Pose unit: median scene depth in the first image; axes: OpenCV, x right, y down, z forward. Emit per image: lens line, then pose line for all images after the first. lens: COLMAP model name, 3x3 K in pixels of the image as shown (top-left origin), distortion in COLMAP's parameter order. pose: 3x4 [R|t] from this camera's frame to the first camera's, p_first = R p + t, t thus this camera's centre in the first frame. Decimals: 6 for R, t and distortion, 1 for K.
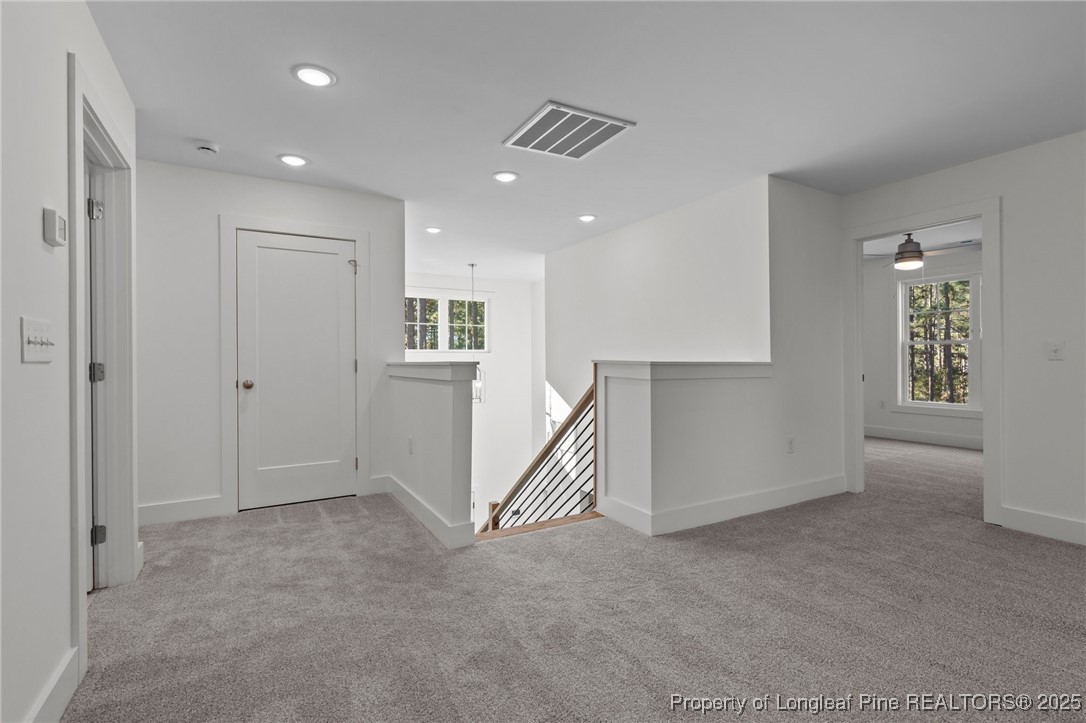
lens RADIAL K [[492.0, 0, 541.9], [0, 492.0, 358.5], [0, 0, 1]] dist [-0.001966, 0.000329]
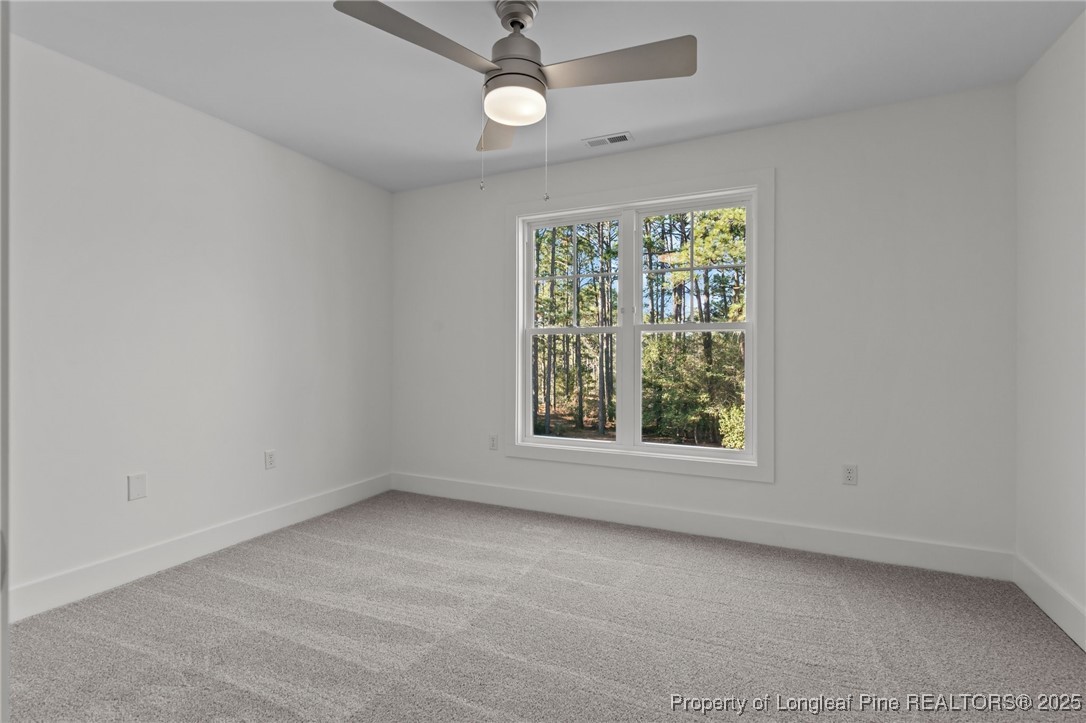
lens RADIAL K [[492.0, 0, 541.9], [0, 492.0, 358.5], [0, 0, 1]] dist [-0.001966, 0.000329]
pose [[0.814859, 0.004764, 0.579640, 0.077568], [-0.006649, 0.999977, 0.001129, -0.000330], [-0.579621, -0.004774, 0.814872, 0.096968]]
